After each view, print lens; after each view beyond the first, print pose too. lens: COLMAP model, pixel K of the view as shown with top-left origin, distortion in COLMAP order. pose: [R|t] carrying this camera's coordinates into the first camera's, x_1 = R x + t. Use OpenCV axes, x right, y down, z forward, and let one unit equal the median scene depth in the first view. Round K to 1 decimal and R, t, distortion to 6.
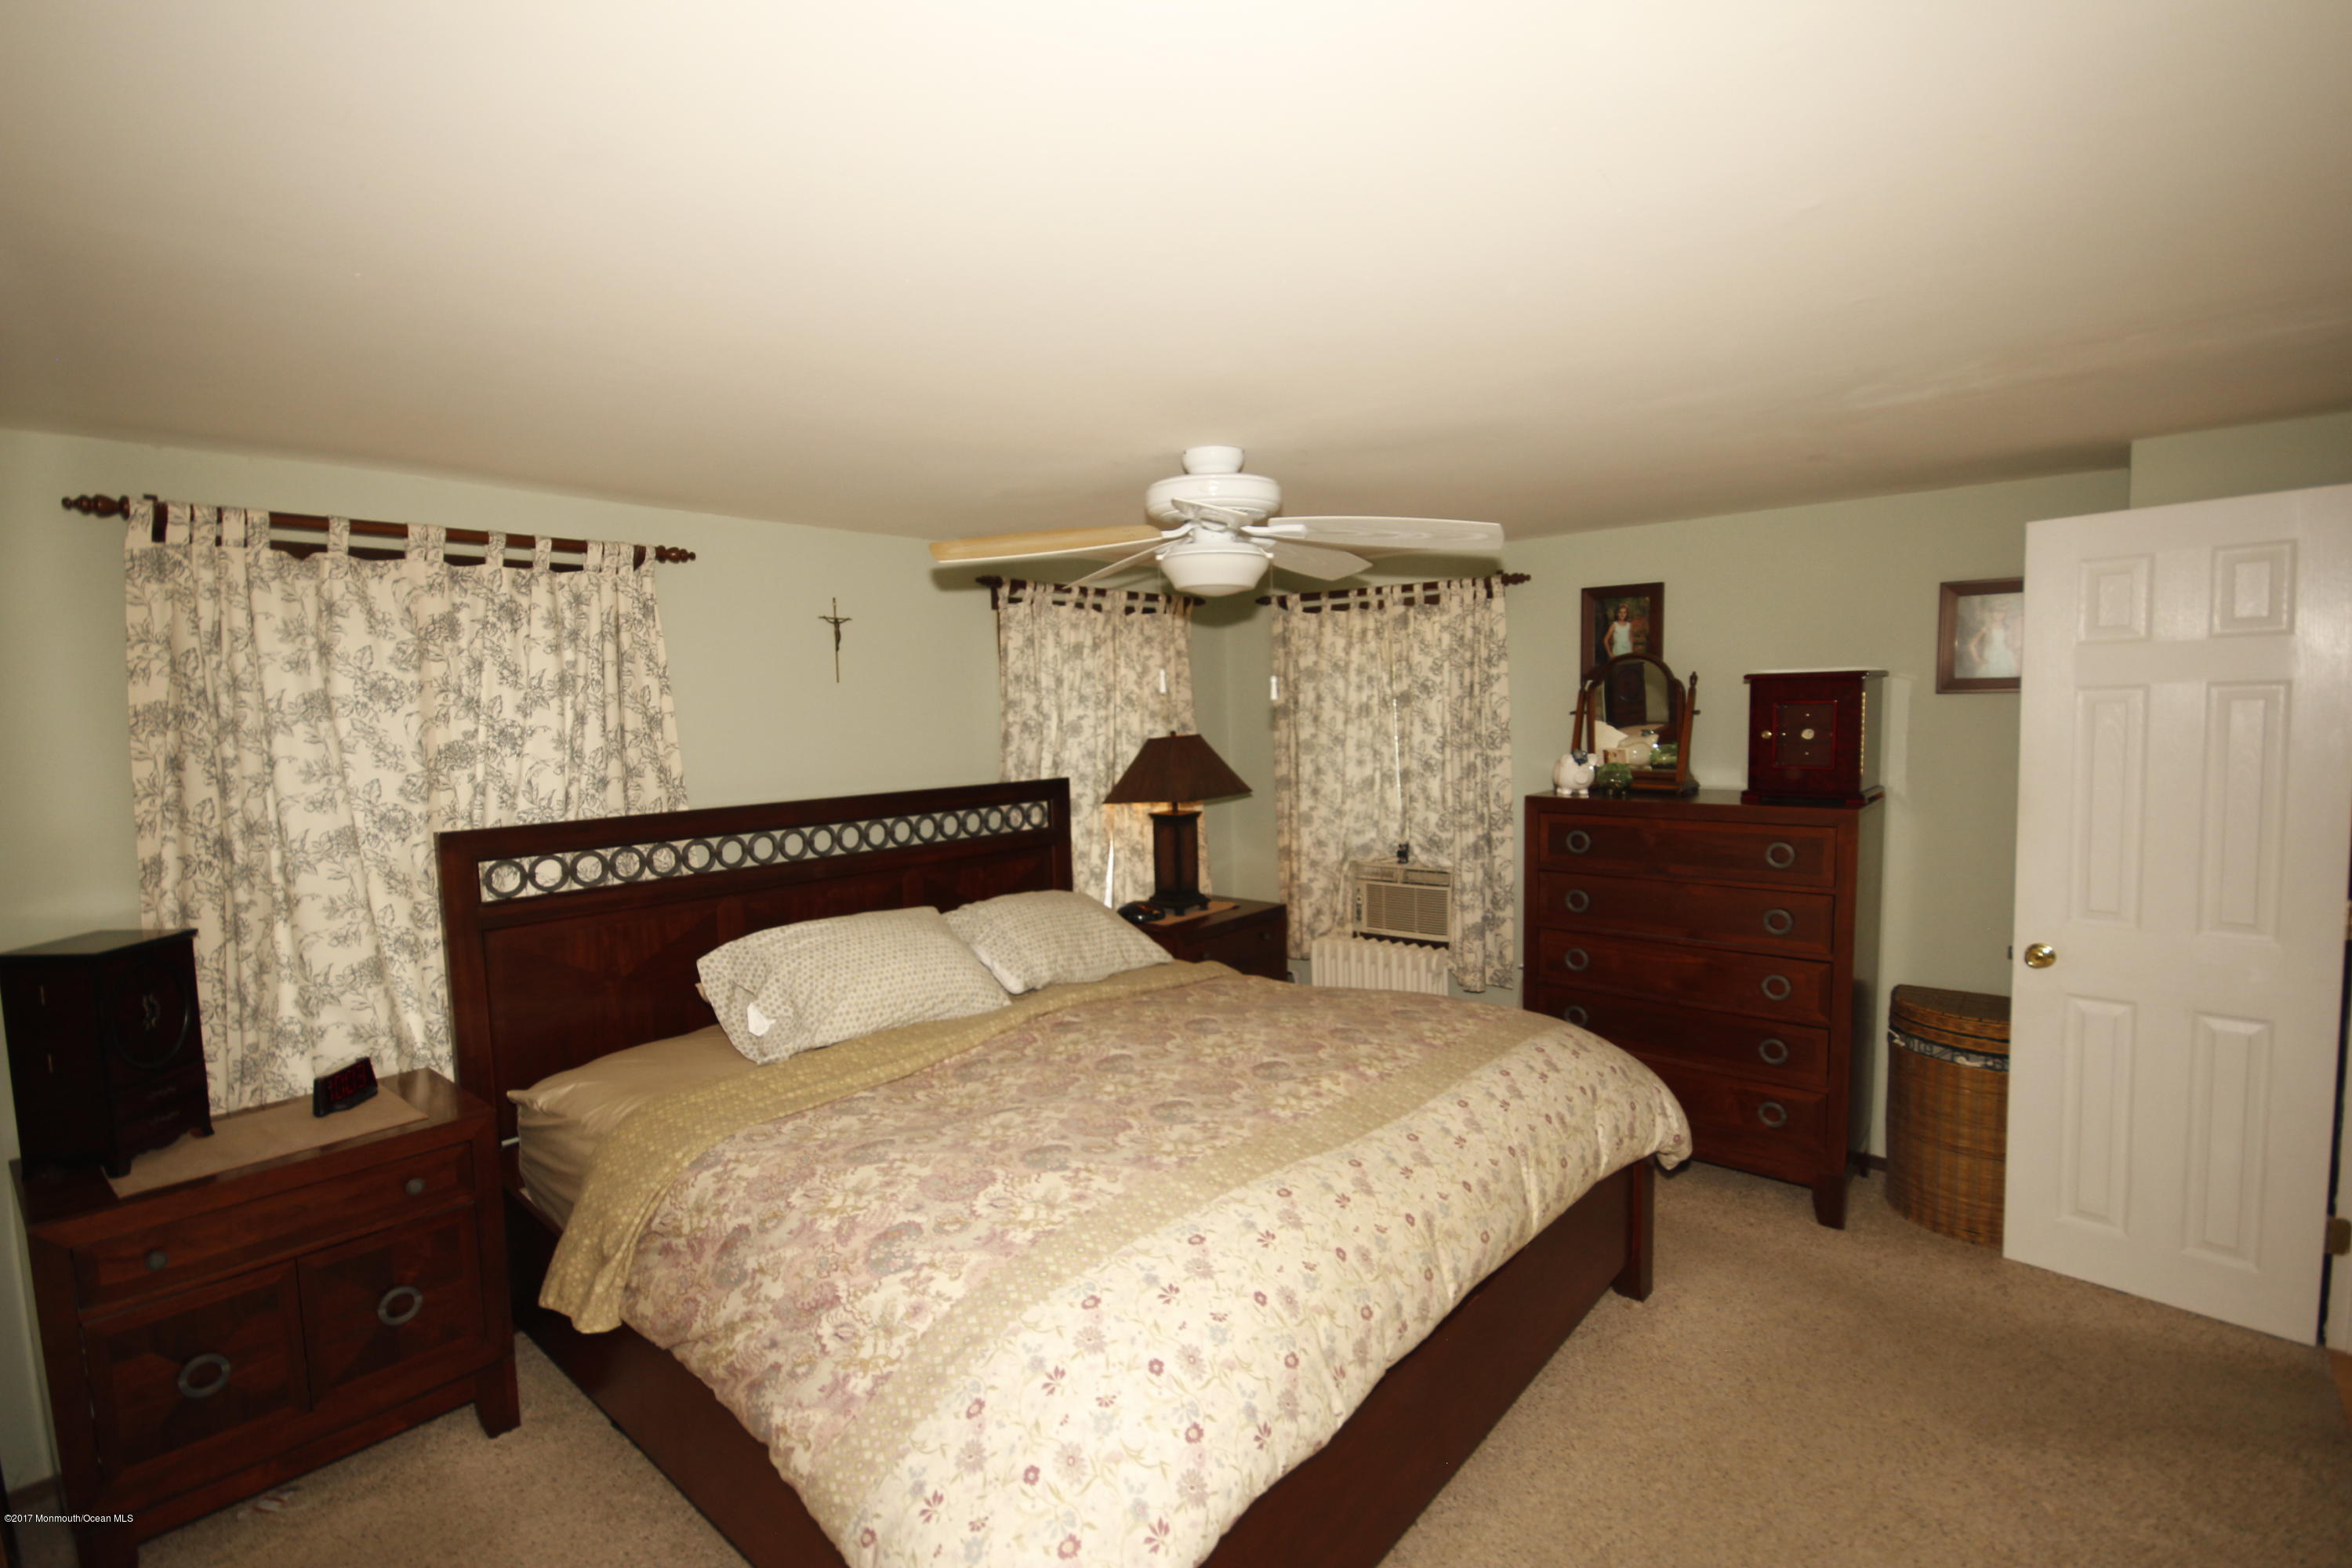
lens RADIAL K [[1089.8, 0, 1178.3], [0, 1089.8, 802.3], [0, 0, 1]] dist [0.001458, 0.000309]
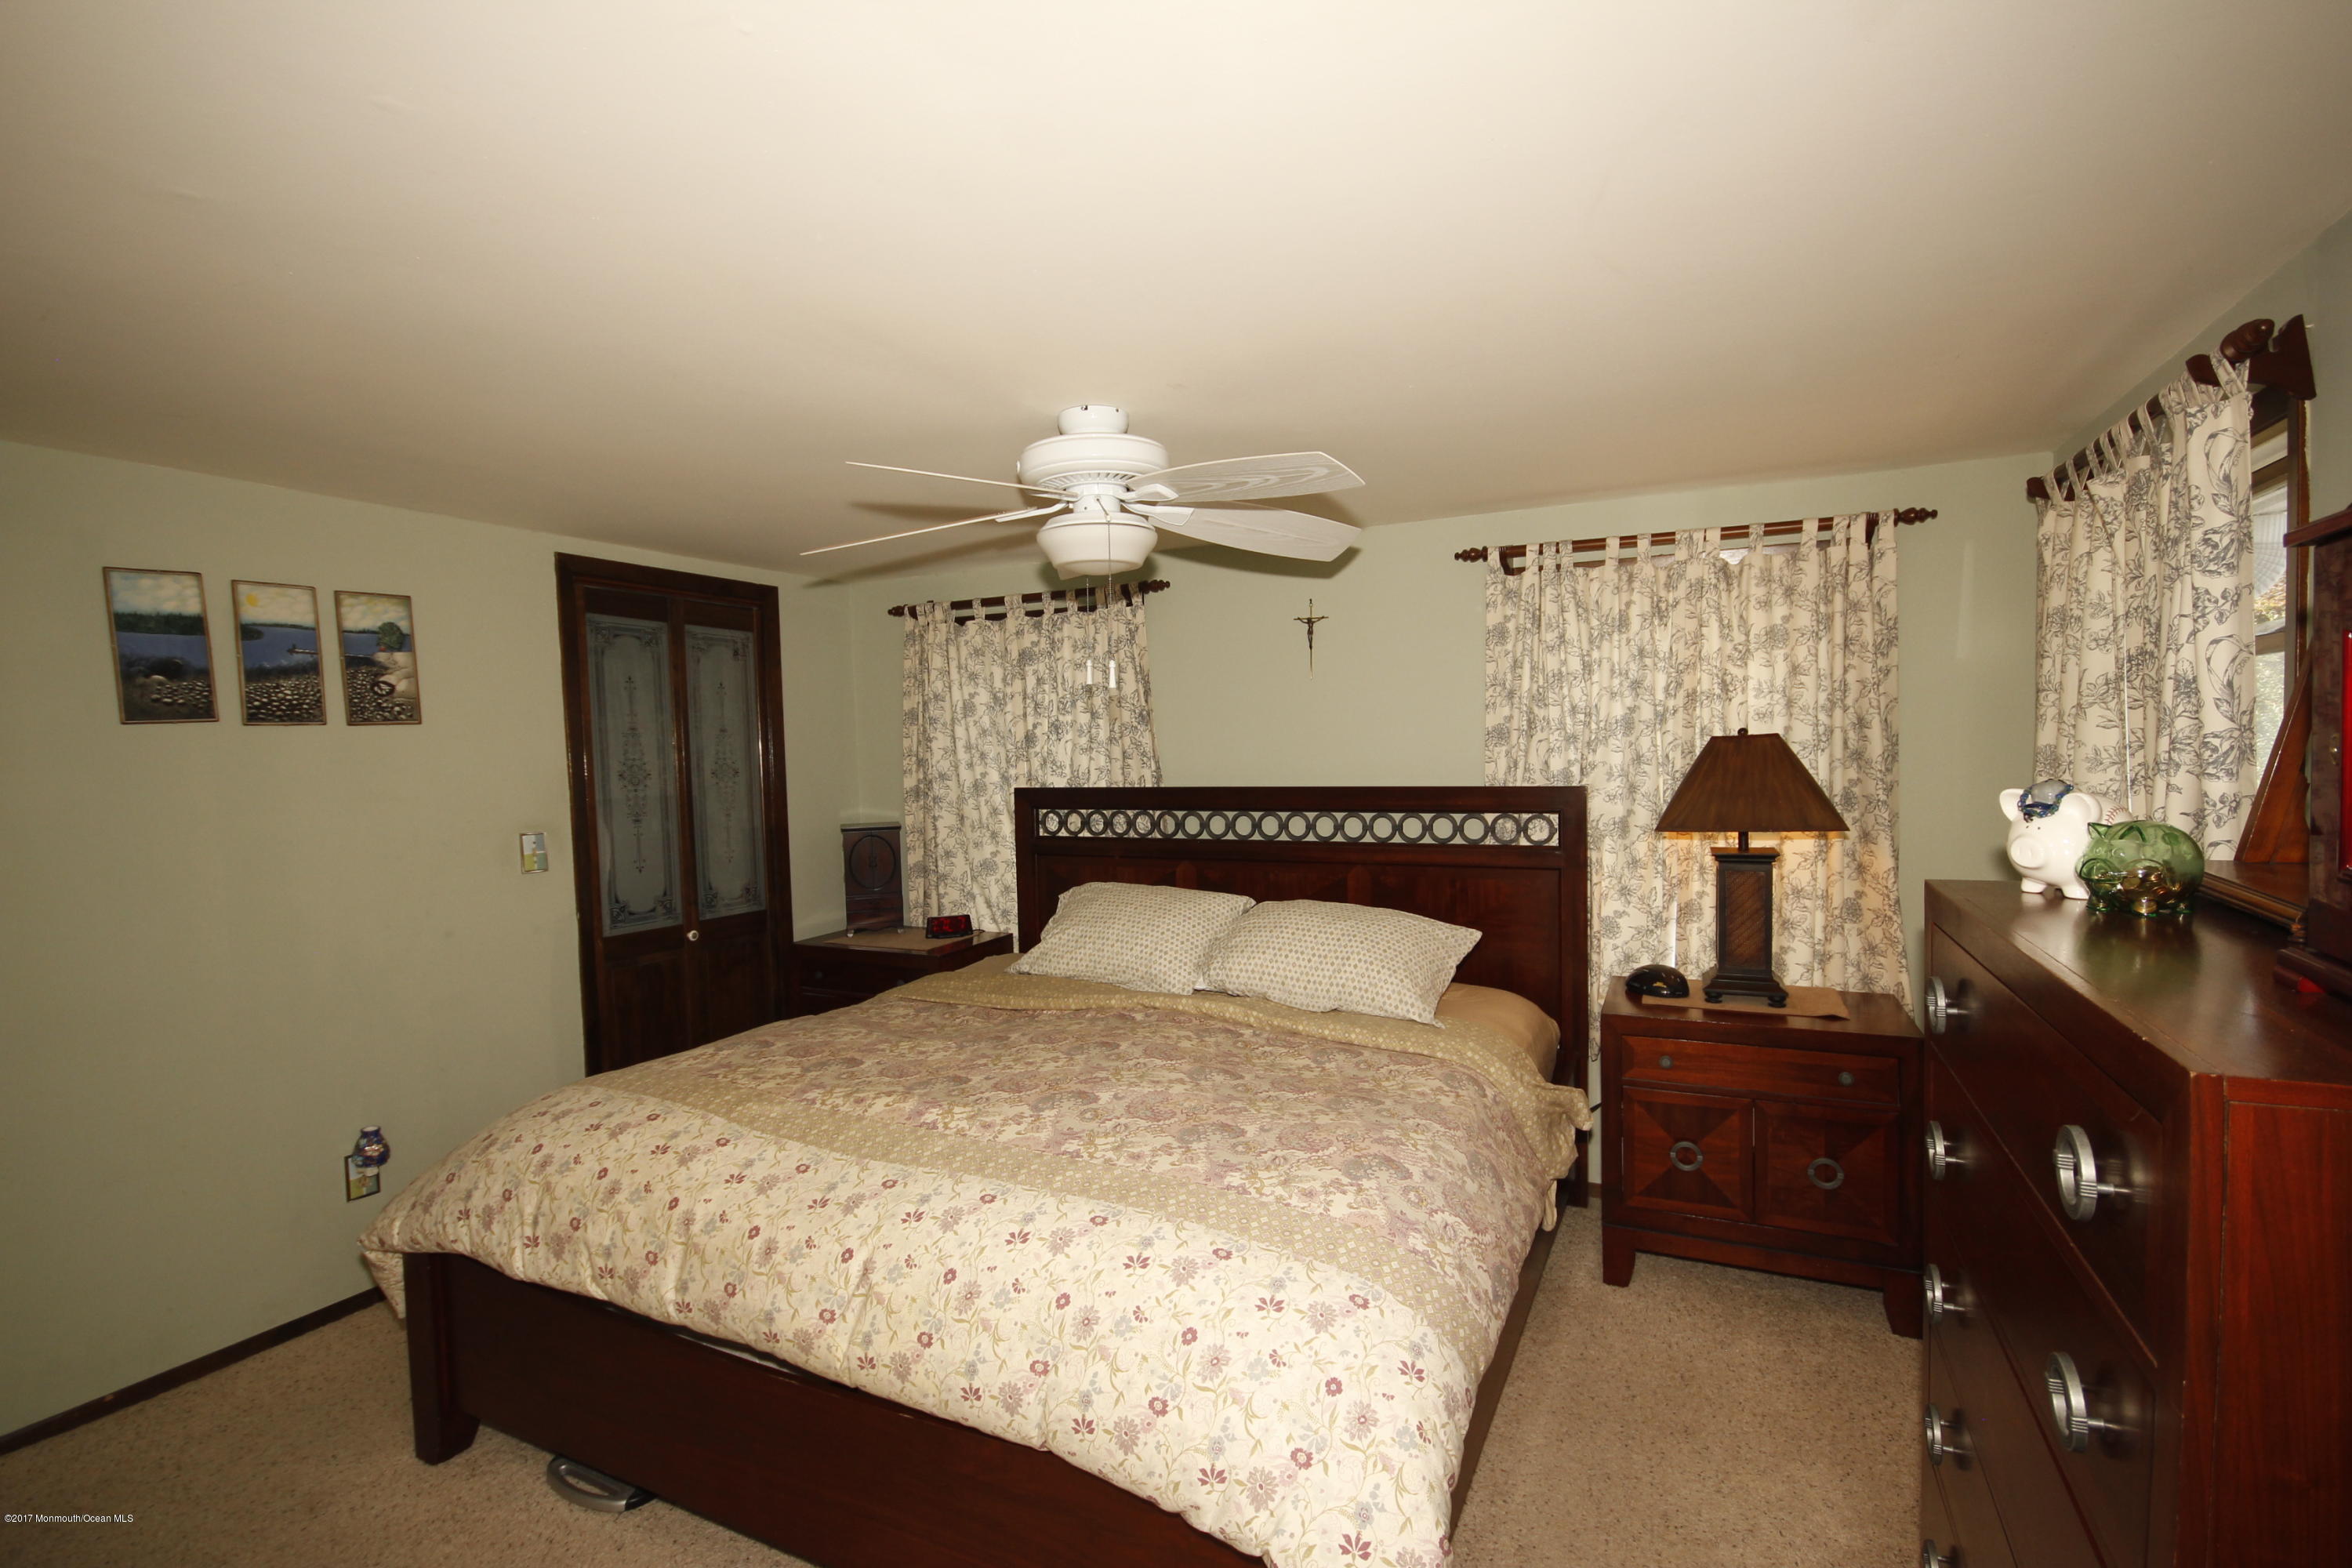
lens RADIAL K [[1089.8, 0, 1178.3], [0, 1089.8, 802.3], [0, 0, 1]] dist [0.001458, 0.000309]
pose [[0.258443, 0.080544, -0.962663, 0.789278], [-0.062175, 0.995839, 0.066627, -0.061936], [0.964023, 0.042634, 0.262376, 0.701354]]
